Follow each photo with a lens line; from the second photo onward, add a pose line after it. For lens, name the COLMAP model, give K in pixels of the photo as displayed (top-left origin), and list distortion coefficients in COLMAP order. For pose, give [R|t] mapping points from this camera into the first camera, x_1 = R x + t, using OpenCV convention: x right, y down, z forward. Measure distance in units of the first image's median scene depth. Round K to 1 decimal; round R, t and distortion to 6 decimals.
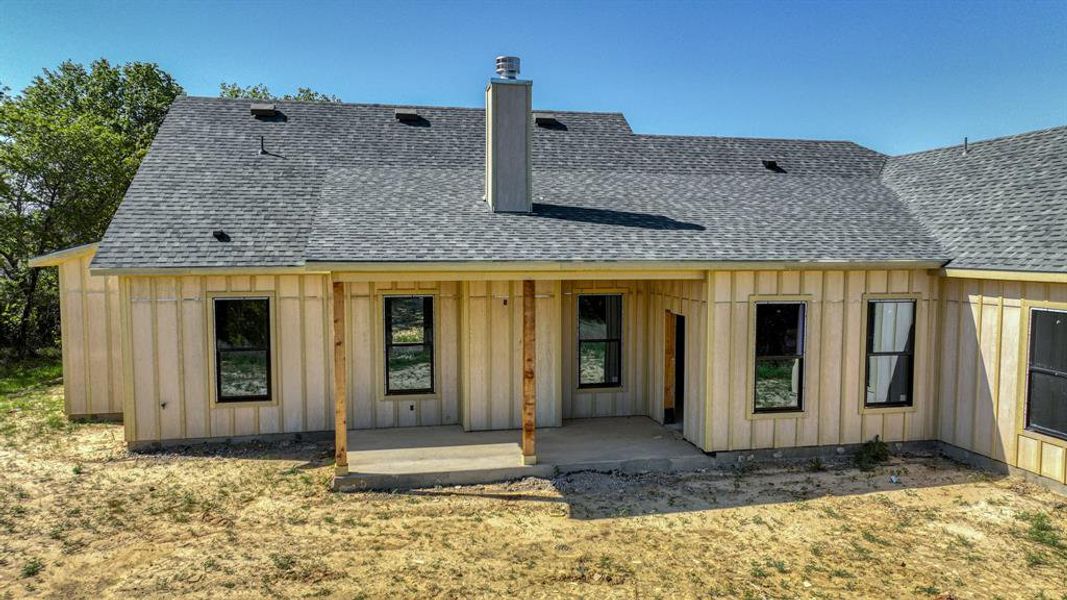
lens RADIAL K [[749.9, 0, 531.7], [0, 749.9, 297.7], [0, 0, 1]] dist [0.003548, 0.011504]
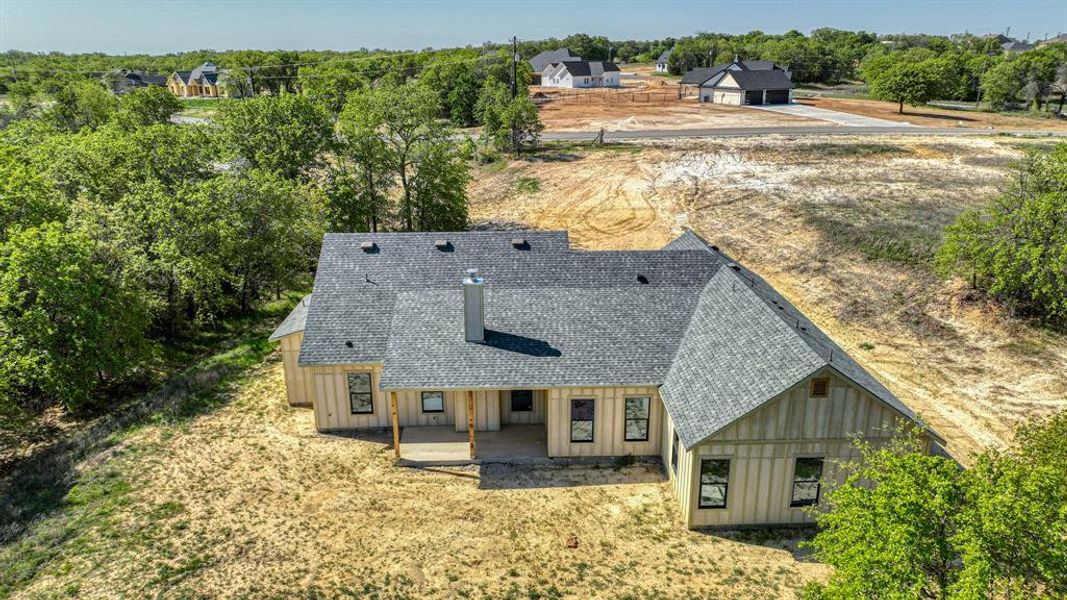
lens RADIAL K [[749.9, 0, 535.9], [0, 749.9, 301.9], [0, 0, 1]] dist [0.003548, 0.011504]
pose [[0.985241, 0.051147, -0.163356, 0.597673], [-0.007888, 0.966869, 0.255152, -0.934868], [0.170994, -0.250098, 0.953002, -1.217617]]
